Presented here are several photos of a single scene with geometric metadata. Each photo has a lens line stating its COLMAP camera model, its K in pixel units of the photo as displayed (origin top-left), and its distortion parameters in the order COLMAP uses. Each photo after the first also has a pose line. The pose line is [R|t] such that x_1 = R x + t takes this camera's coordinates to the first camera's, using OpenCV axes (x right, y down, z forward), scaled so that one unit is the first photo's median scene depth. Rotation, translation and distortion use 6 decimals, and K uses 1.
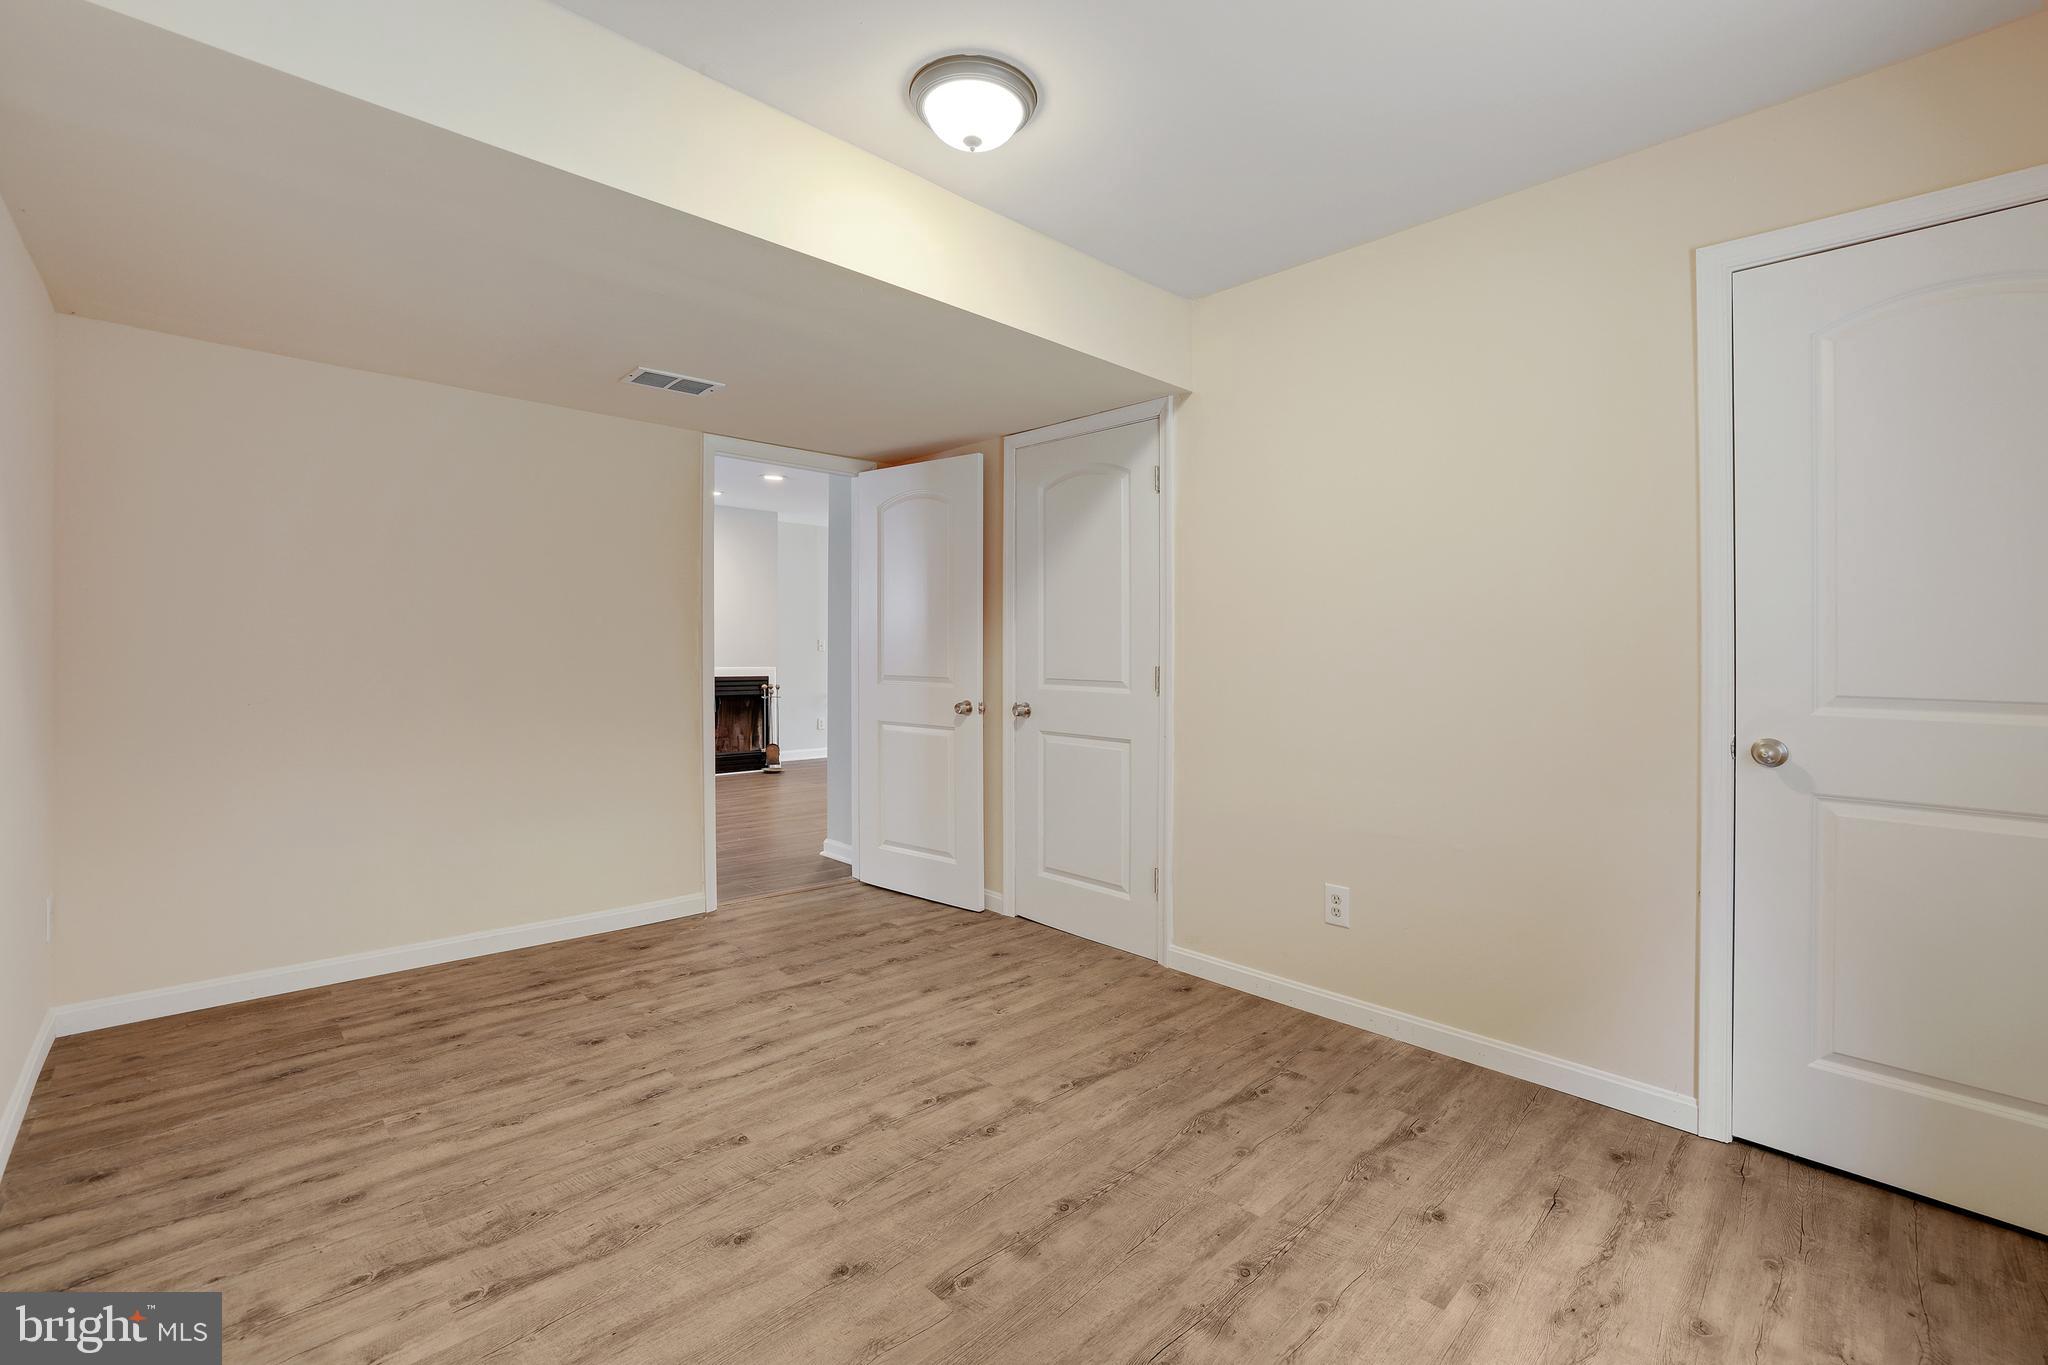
lens RADIAL K [[886.7, 0, 1029.0], [0, 886.7, 644.7], [0, 0, 1]] dist [-0.049203, 0.018200]
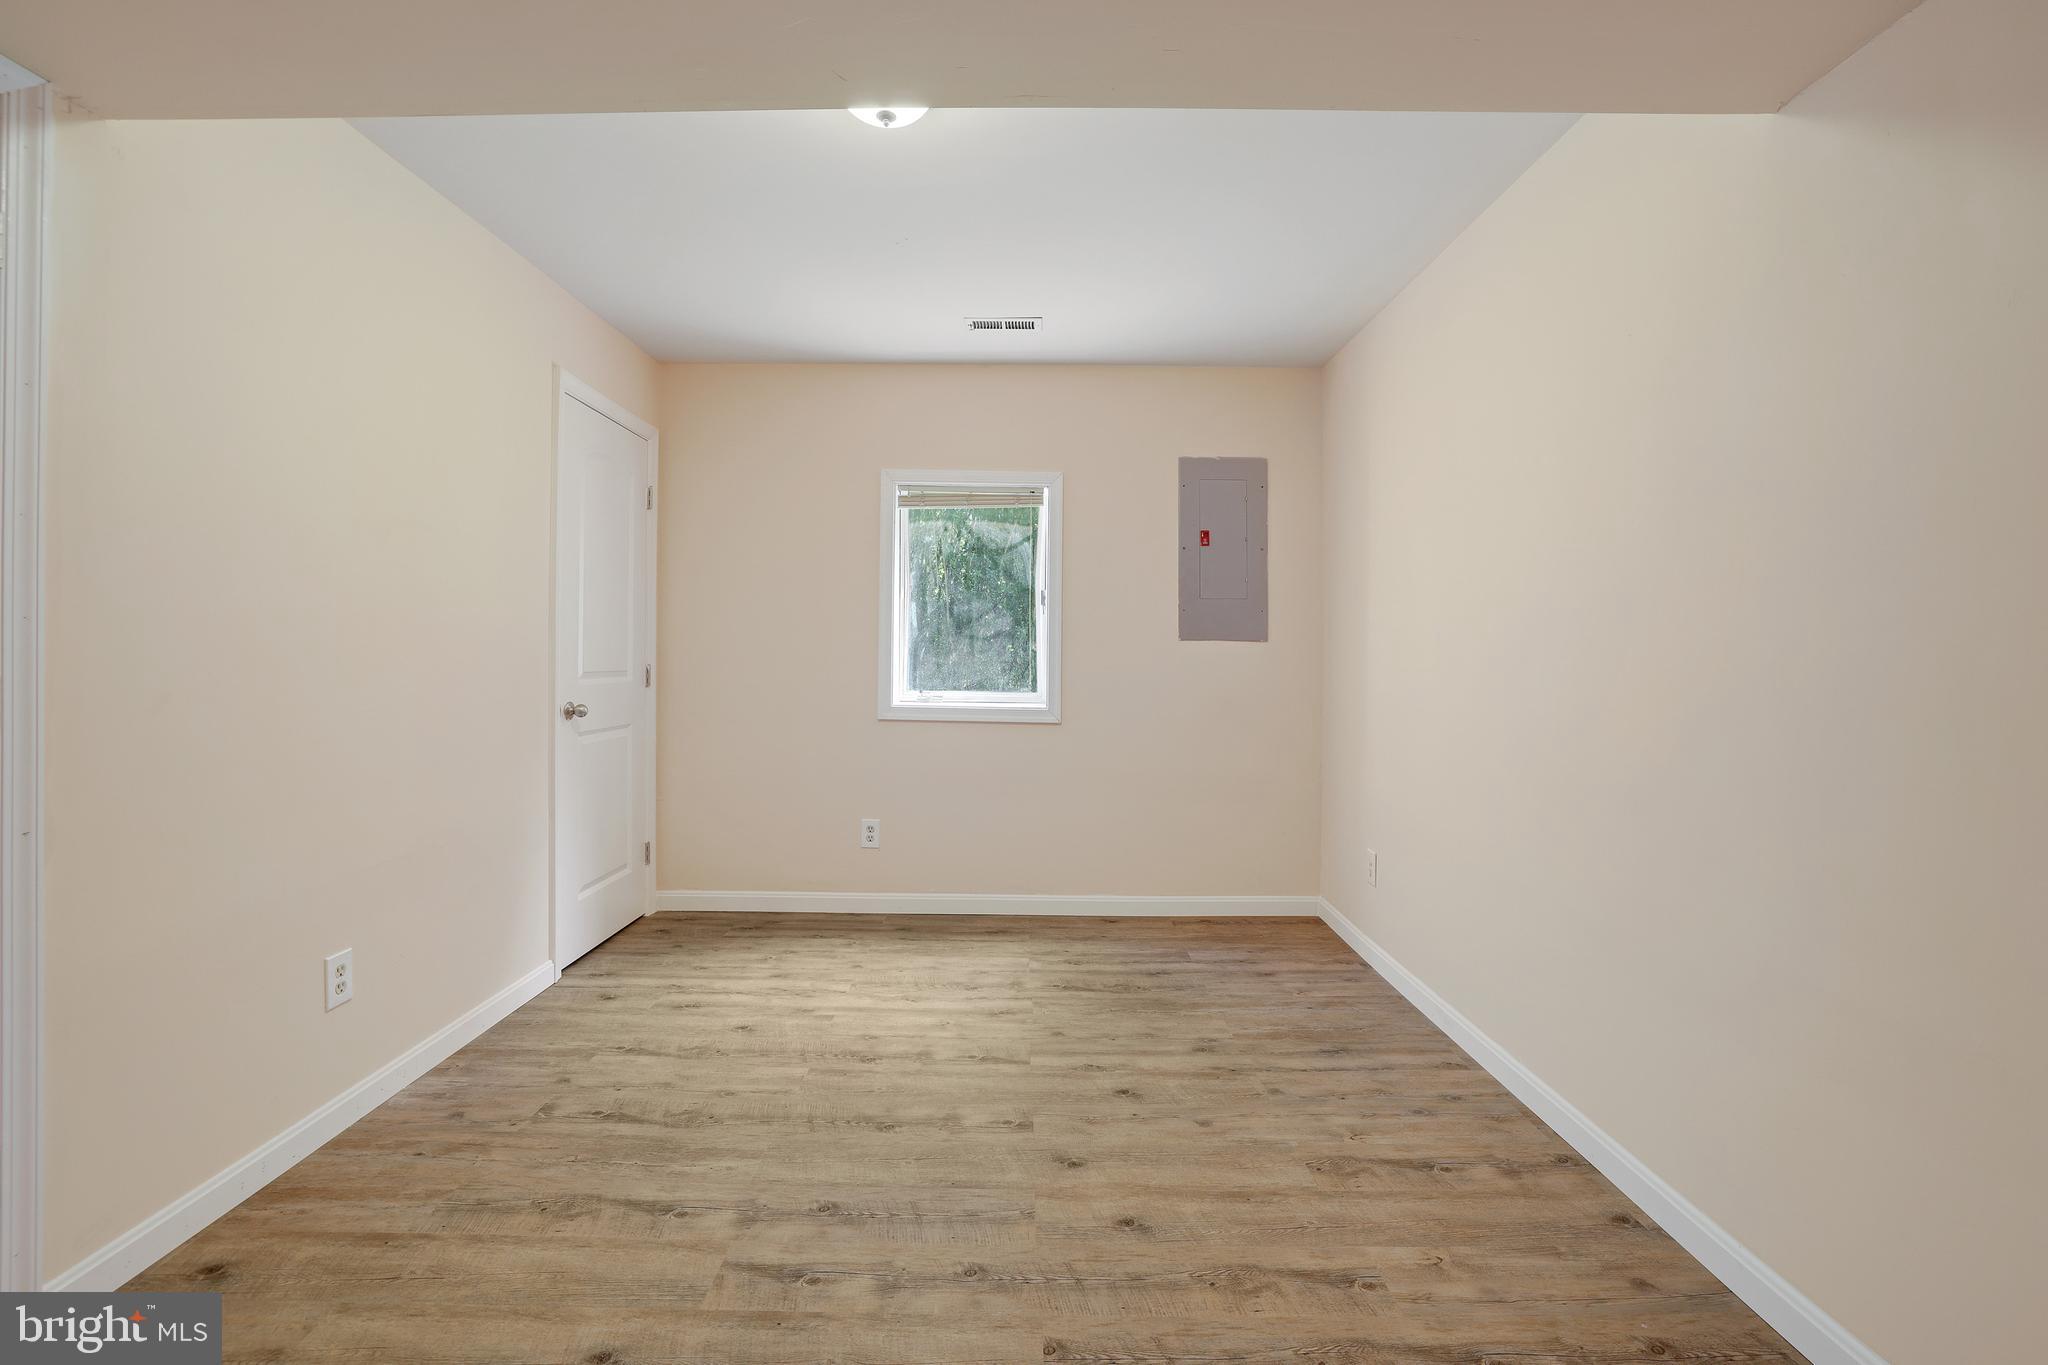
lens RADIAL K [[886.7, 0, 1029.0], [0, 886.7, 644.7], [0, 0, 1]] dist [-0.049203, 0.018200]
pose [[-0.724084, -0.008224, 0.689663, -0.880863], [-0.020762, 0.999736, -0.009877, 0.006672], [-0.689400, -0.021471, -0.724063, 1.698280]]
